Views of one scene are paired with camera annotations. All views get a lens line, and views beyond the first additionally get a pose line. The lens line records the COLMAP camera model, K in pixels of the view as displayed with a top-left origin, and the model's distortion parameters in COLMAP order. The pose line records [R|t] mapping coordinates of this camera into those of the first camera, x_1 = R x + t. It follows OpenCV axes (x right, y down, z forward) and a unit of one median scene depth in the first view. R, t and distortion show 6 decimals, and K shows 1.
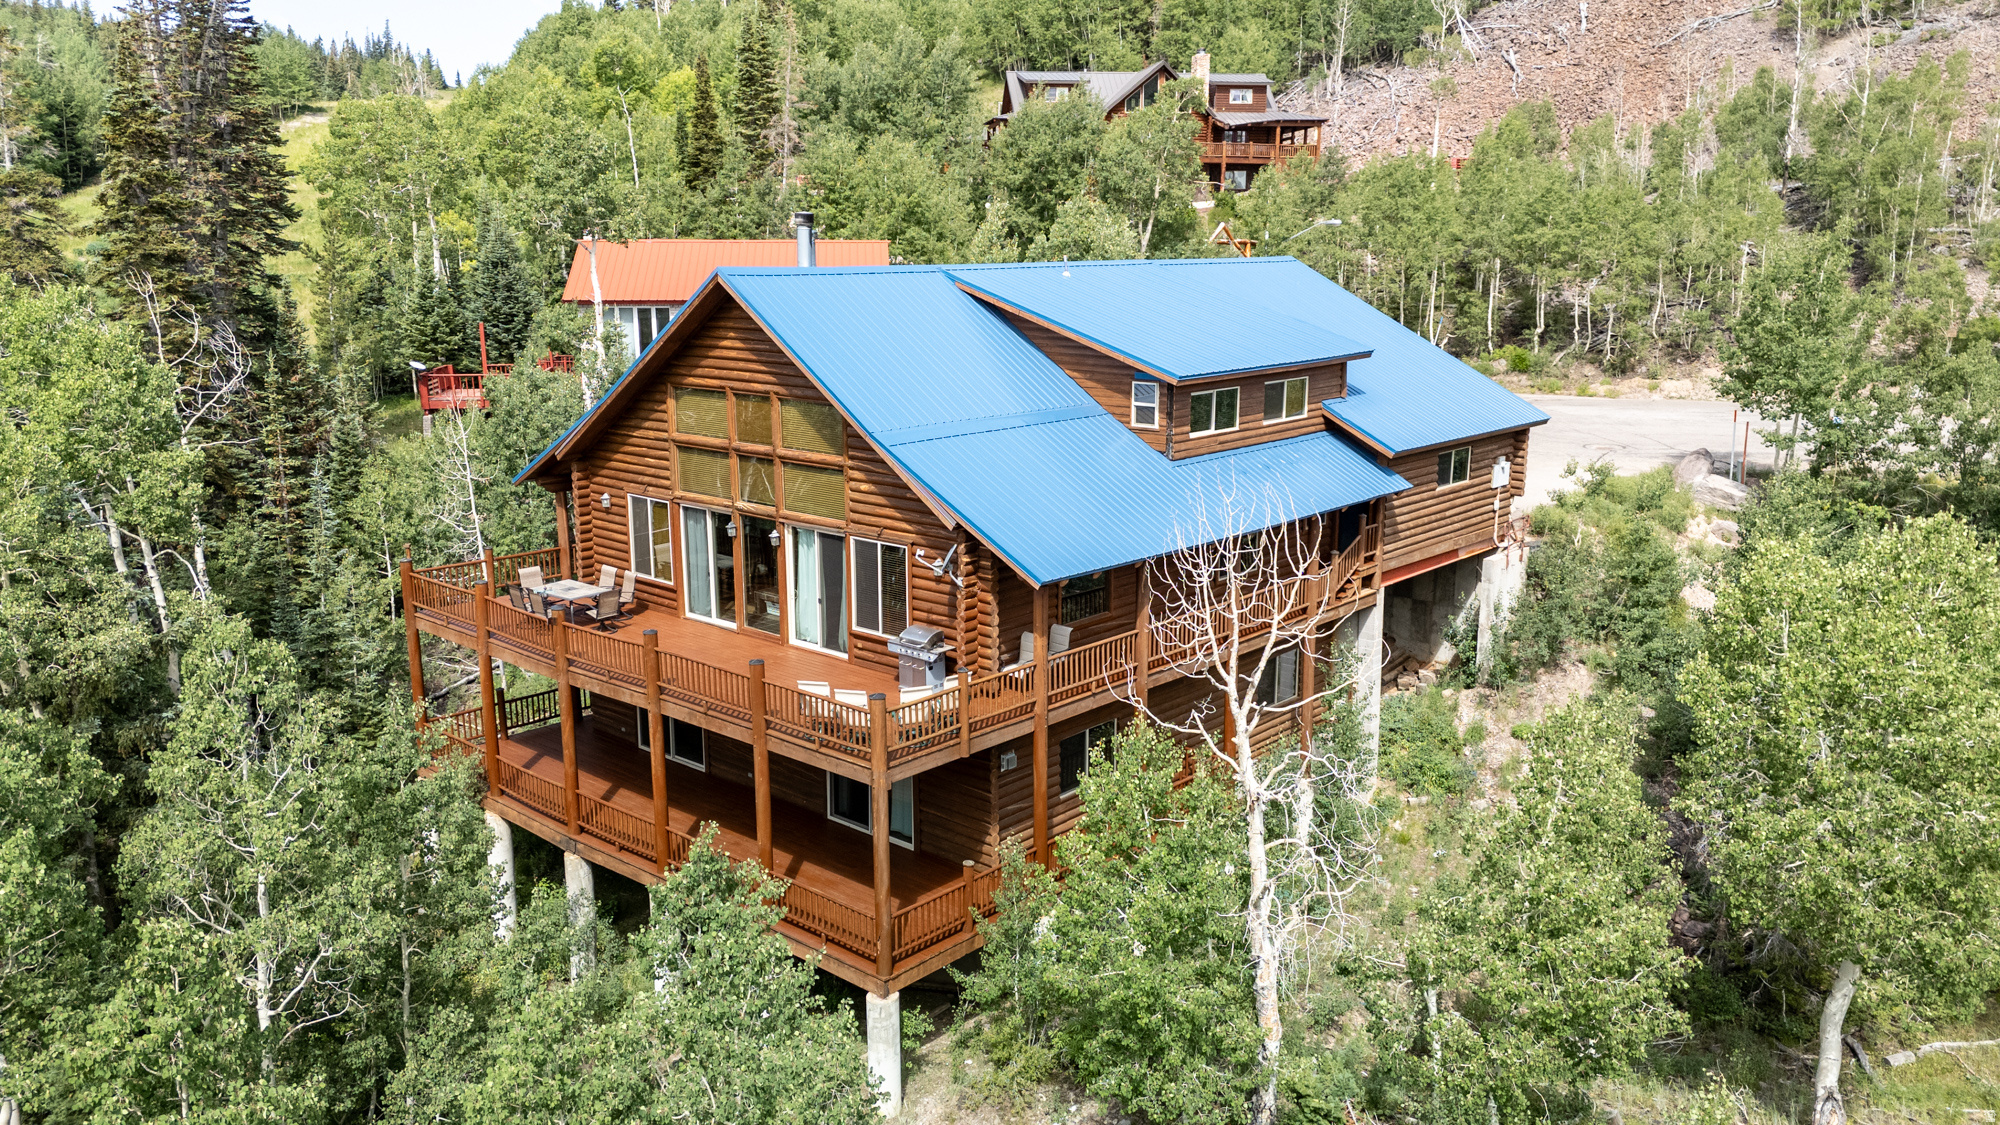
lens RADIAL K [[1524.3, 0, 1000.0], [0, 1524.3, 562.5], [0, 0, 1]] dist [0.020826, -0.000453]
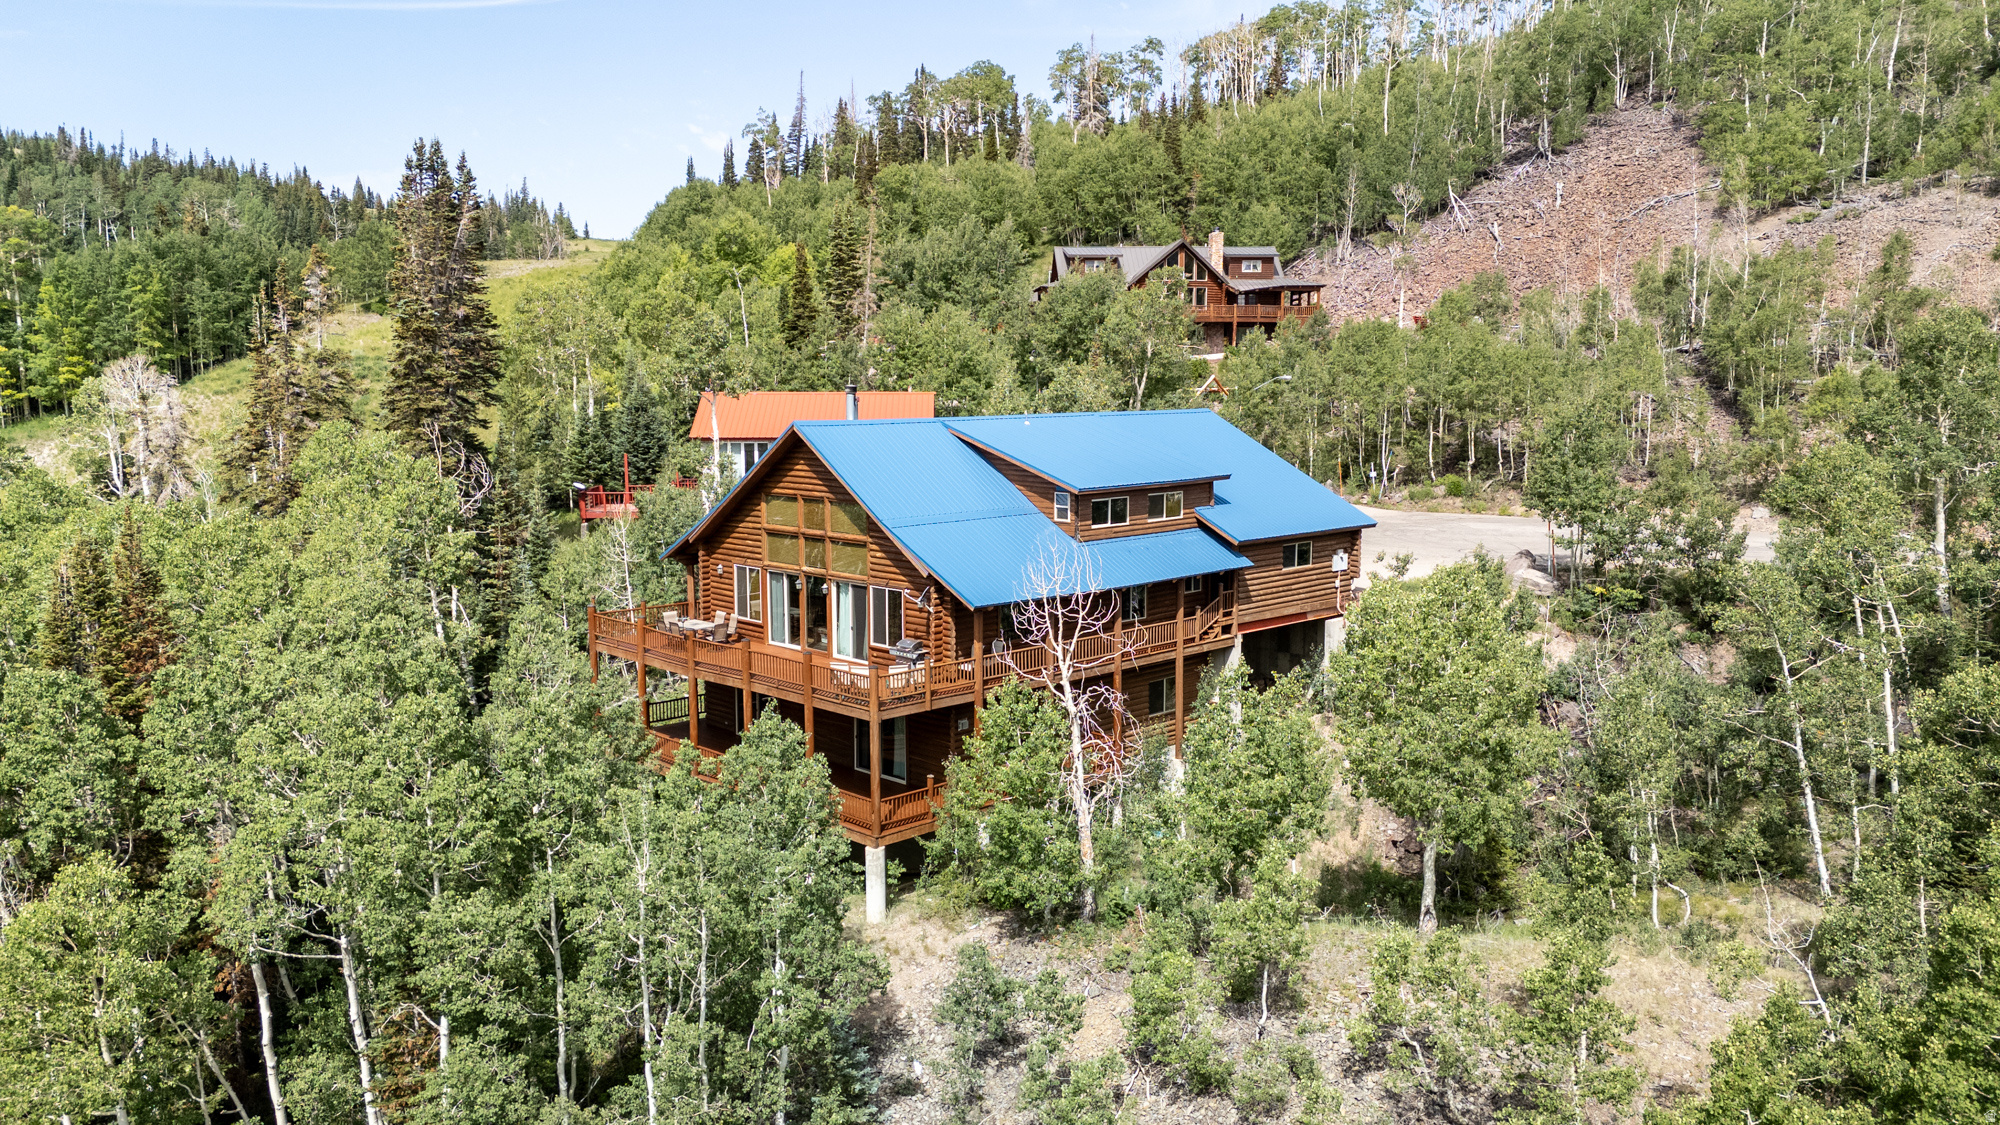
lens RADIAL K [[1530.7, 0, 997.2], [0, 1530.7, 524.4], [0, 0, 1]] dist [0.031481, 0.000279]
pose [[0.997805, 0.005873, -0.065953, 0.087391], [-0.013057, 0.993952, -0.109034, 0.057142], [0.064914, 0.109656, 0.991848, -0.370968]]
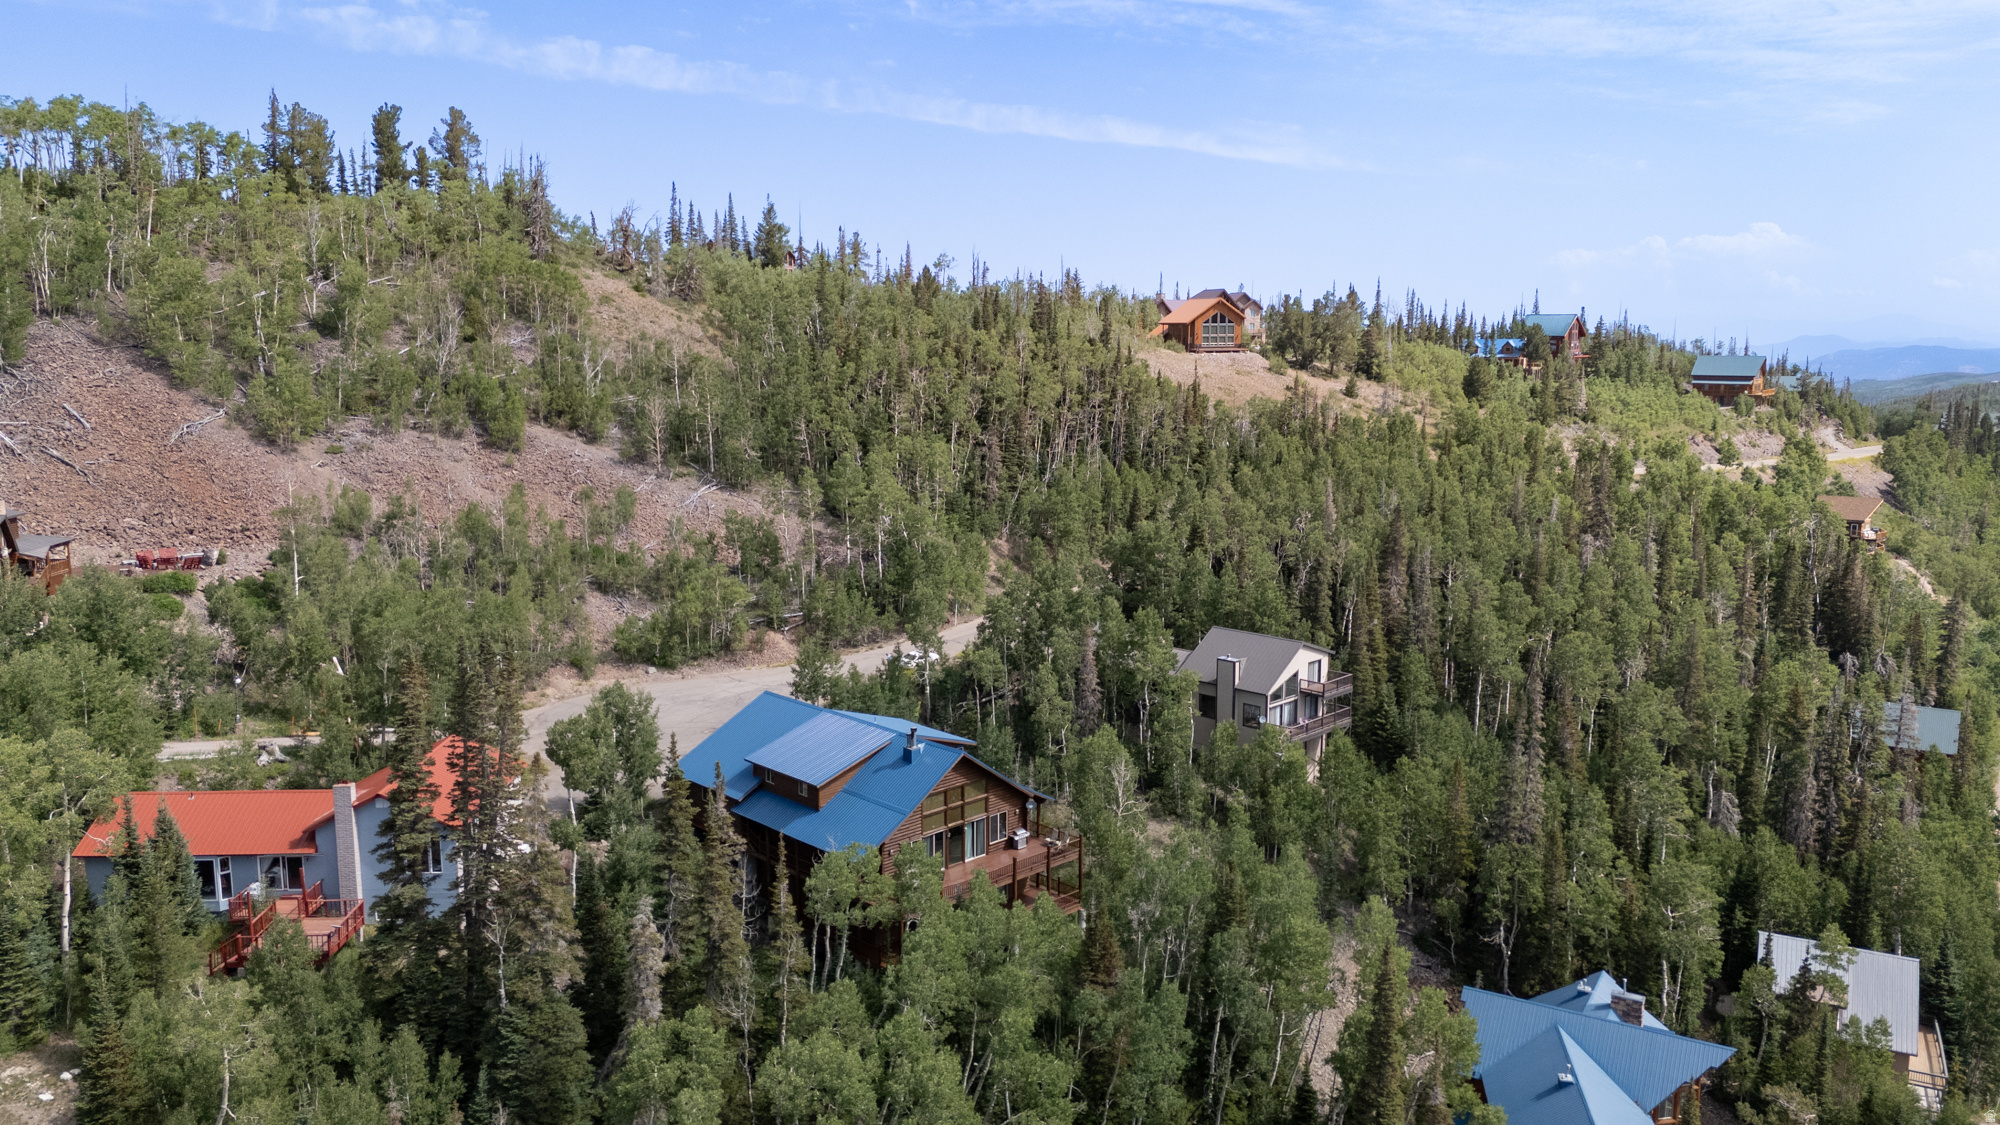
lens RADIAL K [[1524.3, 0, 1000.0], [0, 1524.3, 562.5], [0, 0, 1]] dist [0.020826, -0.000453]
pose [[0.088240, -0.170991, 0.981313, -2.006134], [0.208816, 0.966441, 0.149622, -0.642017], [-0.973966, 0.191712, 0.120985, 0.280470]]
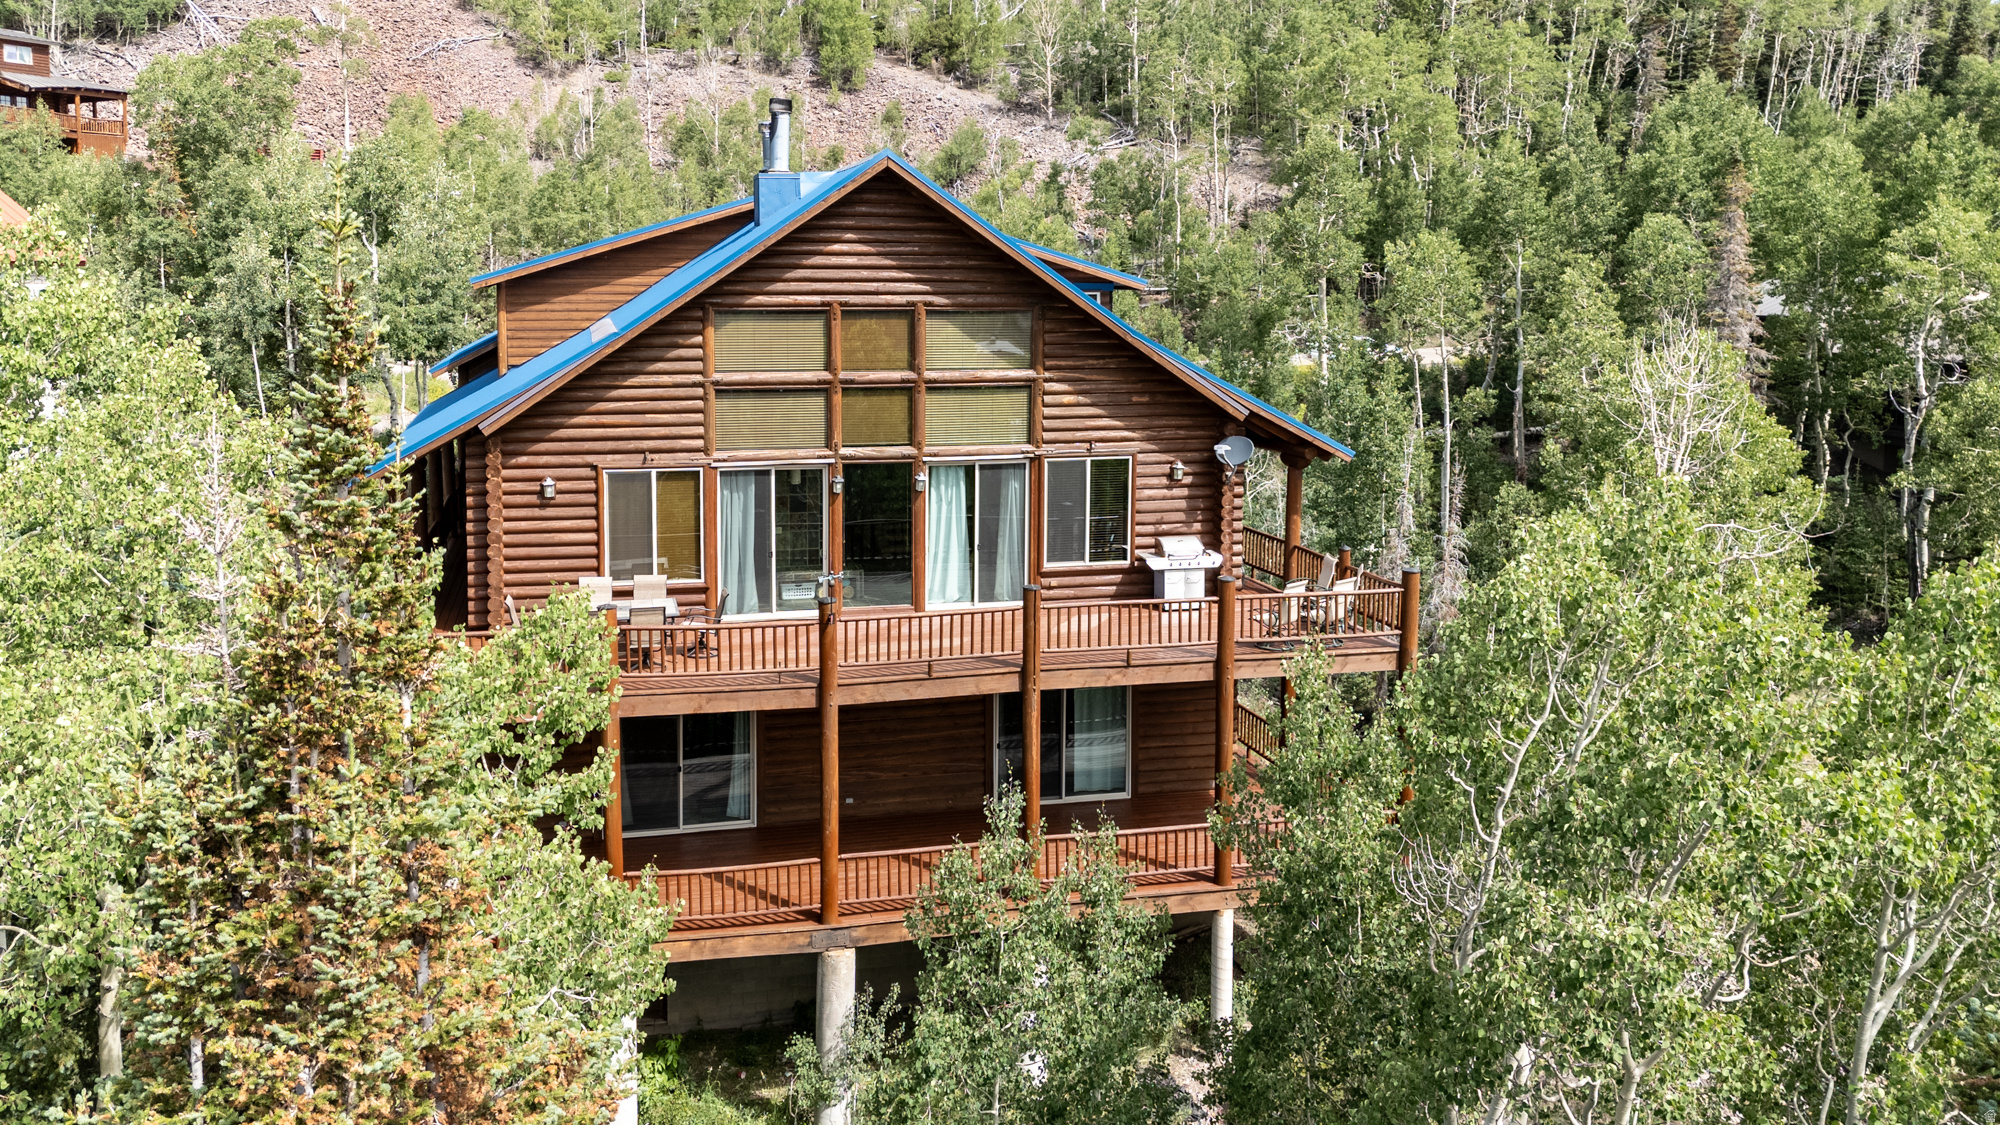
lens RADIAL K [[1474.7, 0, 906.7], [0, 1474.7, 568.4], [0, 0, 1]] dist [0.001219, -0.003192]
pose [[0.593495, -0.161038, 0.788562, -0.506088], [0.167242, 0.983068, 0.074888, -0.019740], [-0.787270, 0.087435, 0.610378, 0.331071]]
